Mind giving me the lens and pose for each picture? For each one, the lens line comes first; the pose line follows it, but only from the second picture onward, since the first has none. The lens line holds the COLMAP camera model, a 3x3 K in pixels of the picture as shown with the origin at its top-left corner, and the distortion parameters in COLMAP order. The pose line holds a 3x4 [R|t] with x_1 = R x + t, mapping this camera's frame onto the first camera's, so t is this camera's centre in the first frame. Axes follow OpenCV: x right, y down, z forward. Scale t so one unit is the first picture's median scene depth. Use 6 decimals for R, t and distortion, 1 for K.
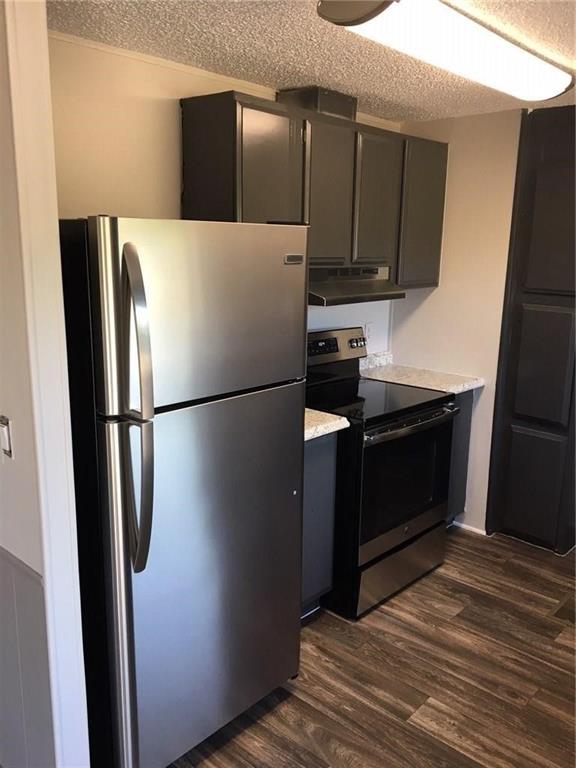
lens RADIAL K [[652.2, 0, 287.3], [0, 652.2, 384.7], [0, 0, 1]] dist [0.015676, -0.006137]
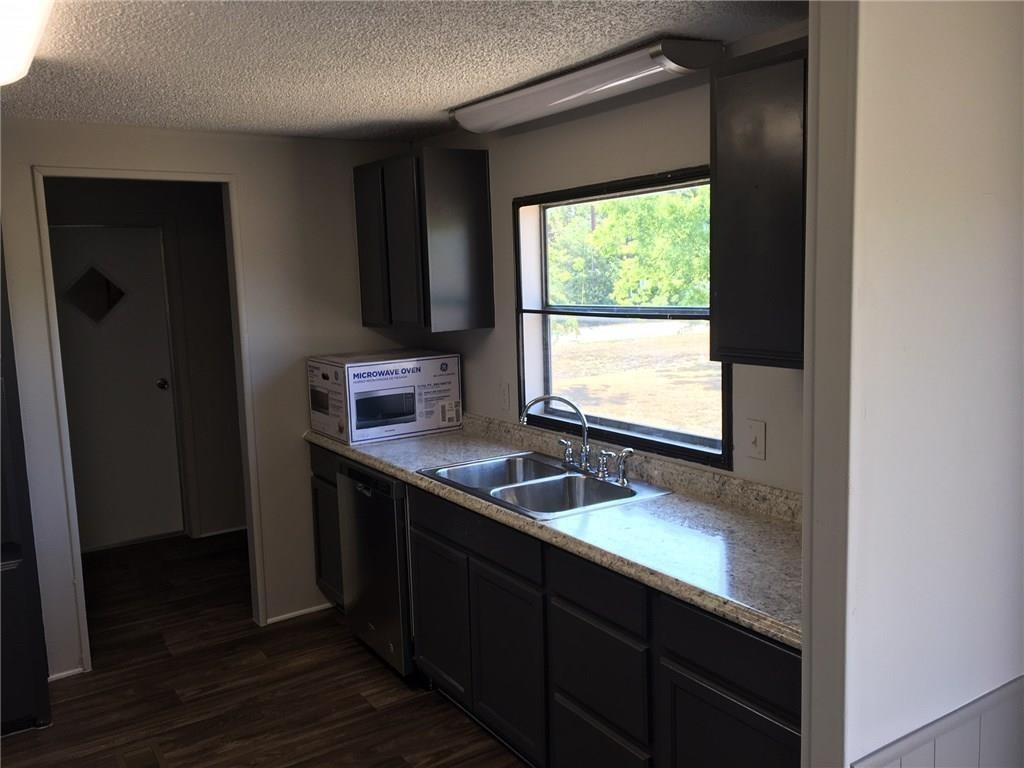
lens RADIAL K [[869.6, 0, 510.8], [0, 869.6, 382.5], [0, 0, 1]] dist [0.015676, -0.006137]
pose [[0.252781, -0.162310, 0.953812, -1.066069], [0.229886, 0.967672, 0.103744, -0.137118], [-0.939816, 0.193043, 0.281922, 0.230169]]
